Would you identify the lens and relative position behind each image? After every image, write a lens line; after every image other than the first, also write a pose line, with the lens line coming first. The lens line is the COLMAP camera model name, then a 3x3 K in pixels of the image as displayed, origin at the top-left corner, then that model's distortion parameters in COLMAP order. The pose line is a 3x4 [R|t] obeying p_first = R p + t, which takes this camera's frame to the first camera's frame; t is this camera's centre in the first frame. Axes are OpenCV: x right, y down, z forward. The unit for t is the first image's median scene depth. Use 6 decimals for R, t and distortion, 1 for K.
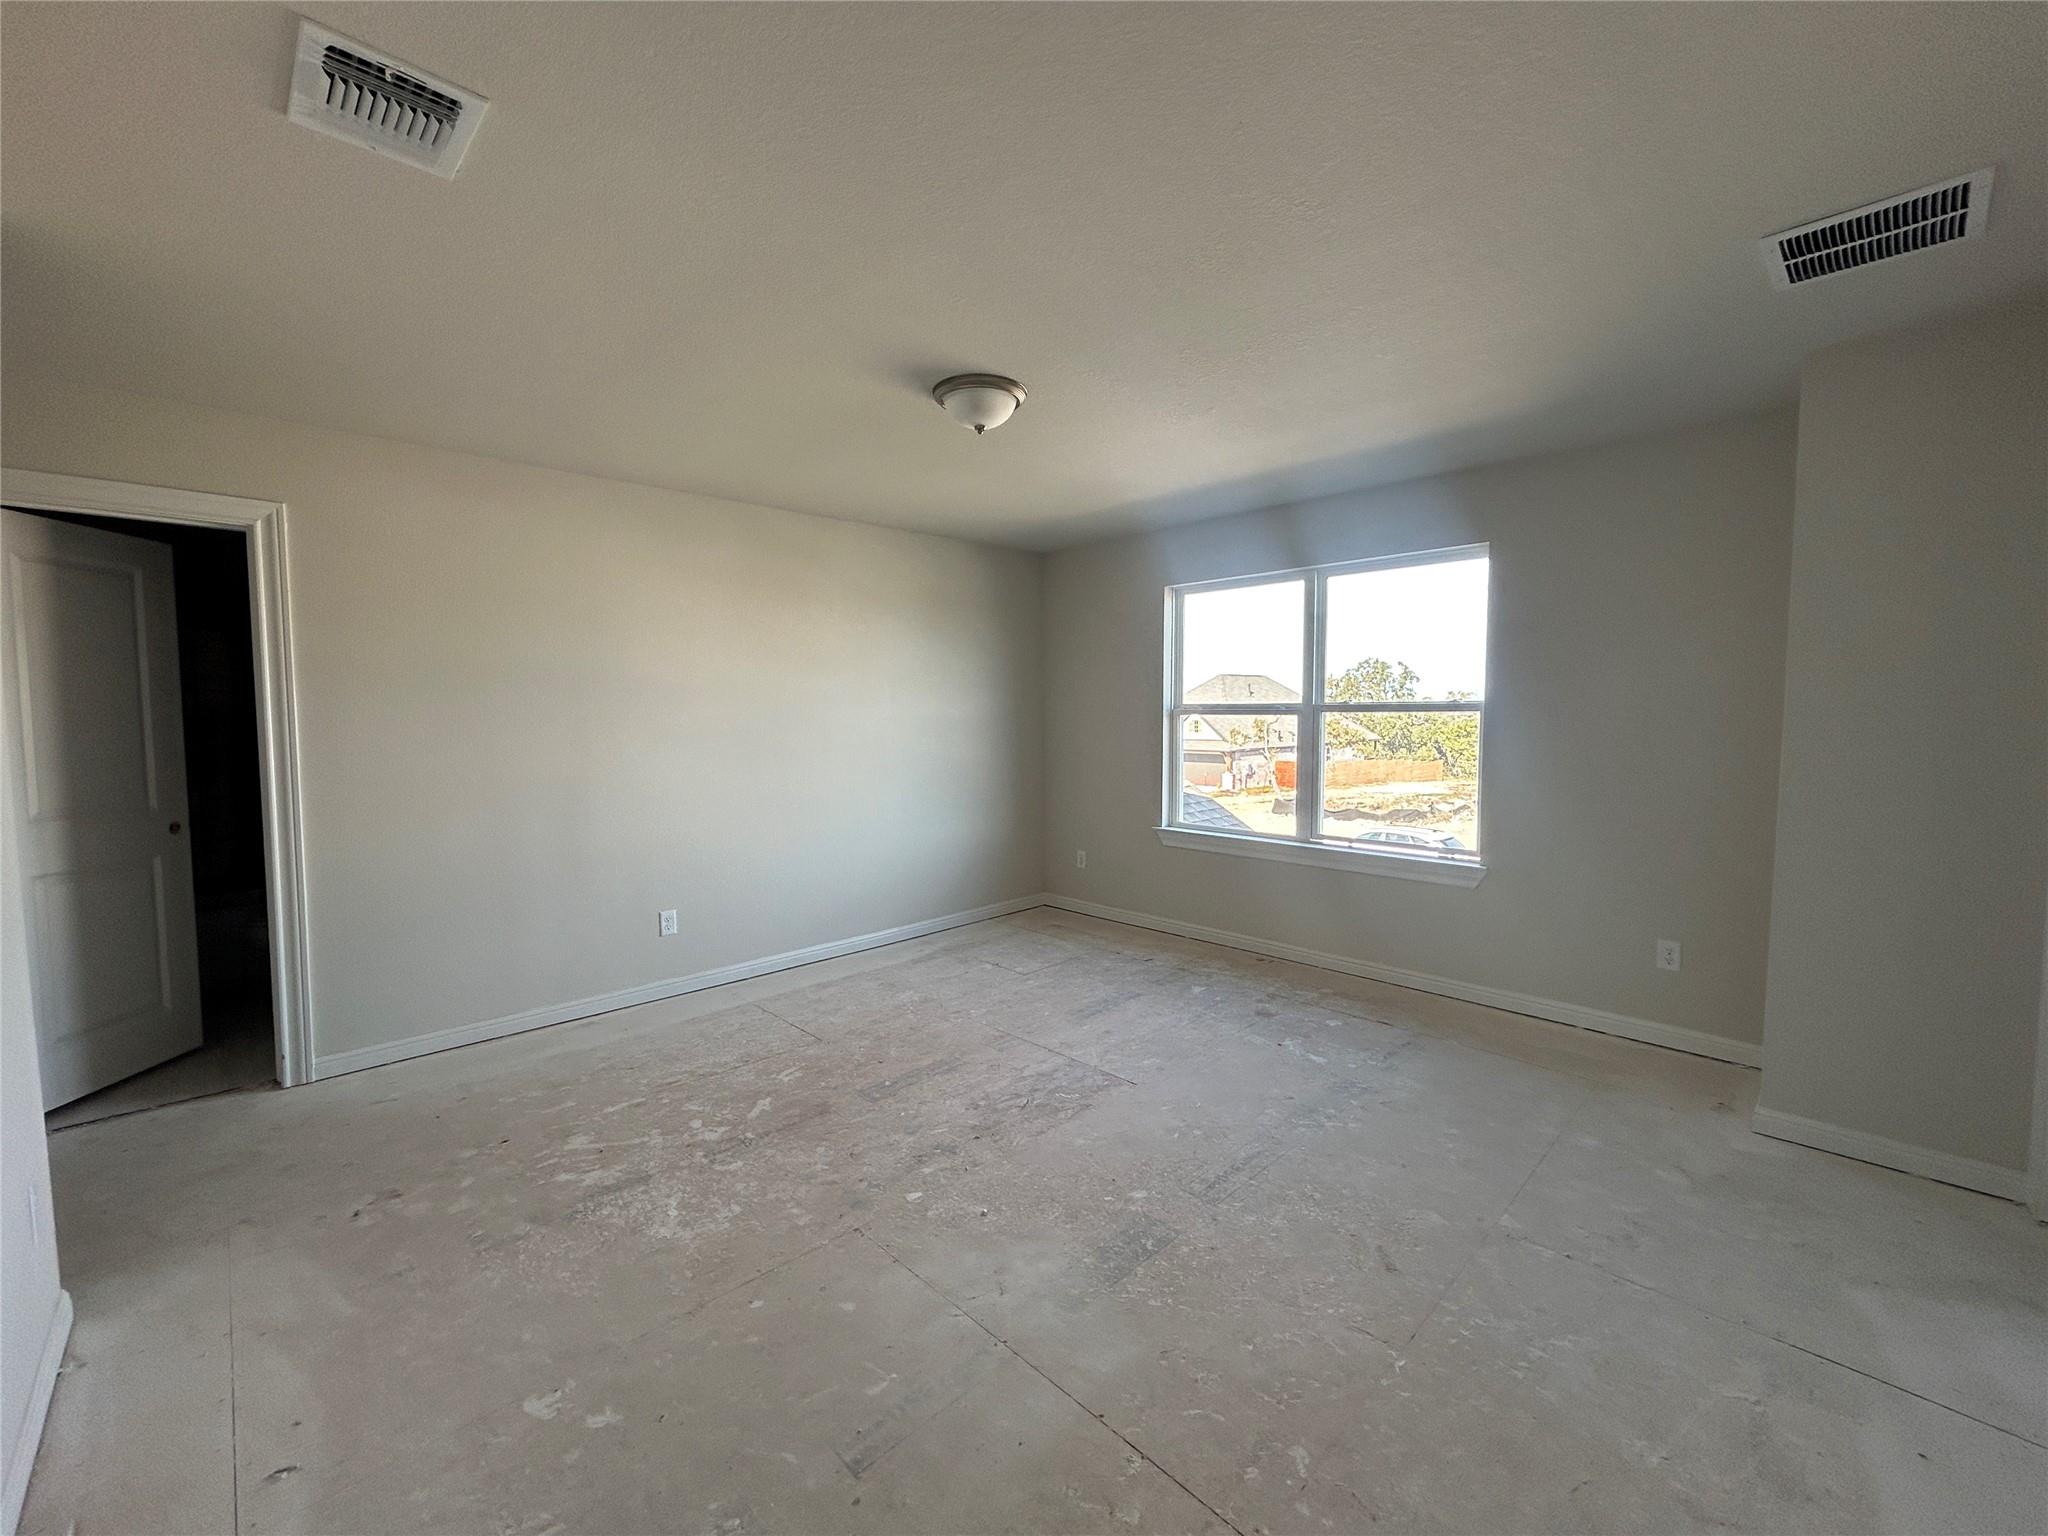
lens RADIAL K [[832.4, 0, 1027.2], [0, 832.4, 765.9], [0, 0, 1]] dist [-0.000303, 0.001482]
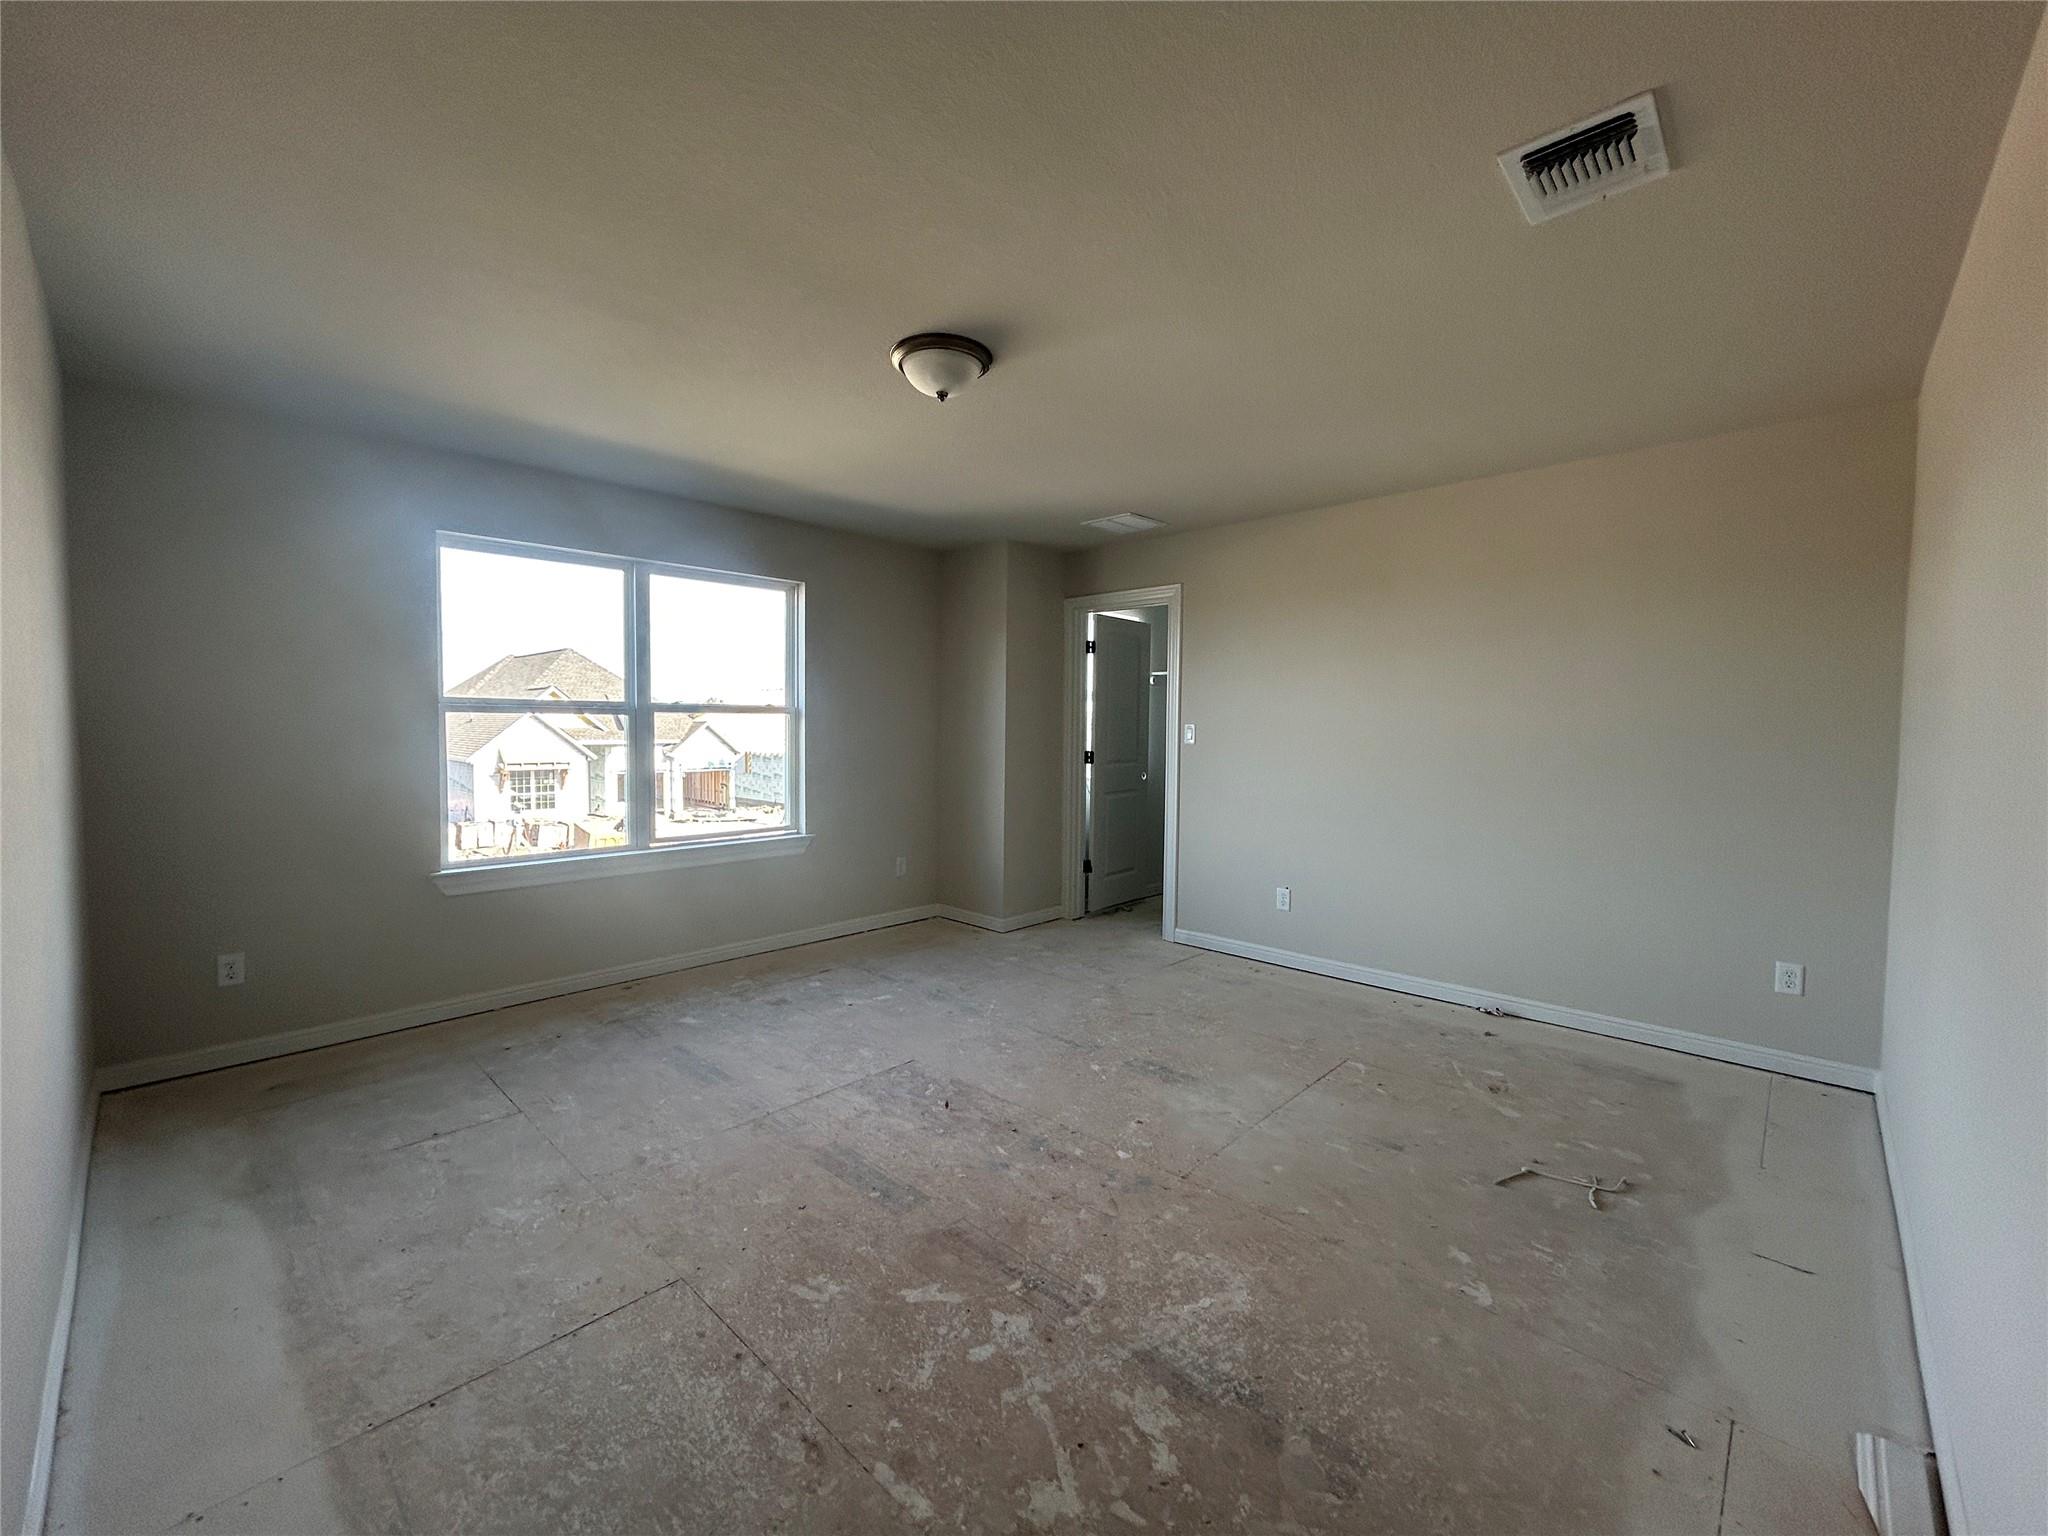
lens RADIAL K [[832.4, 0, 1013.4], [0, 832.4, 766.0], [0, 0, 1]] dist [-0.000303, 0.001482]
pose [[-0.036658, -0.040317, 0.998514, -0.856703], [0.061394, 0.997208, 0.042518, -0.023527], [-0.997440, 0.062861, -0.034081, 0.835774]]
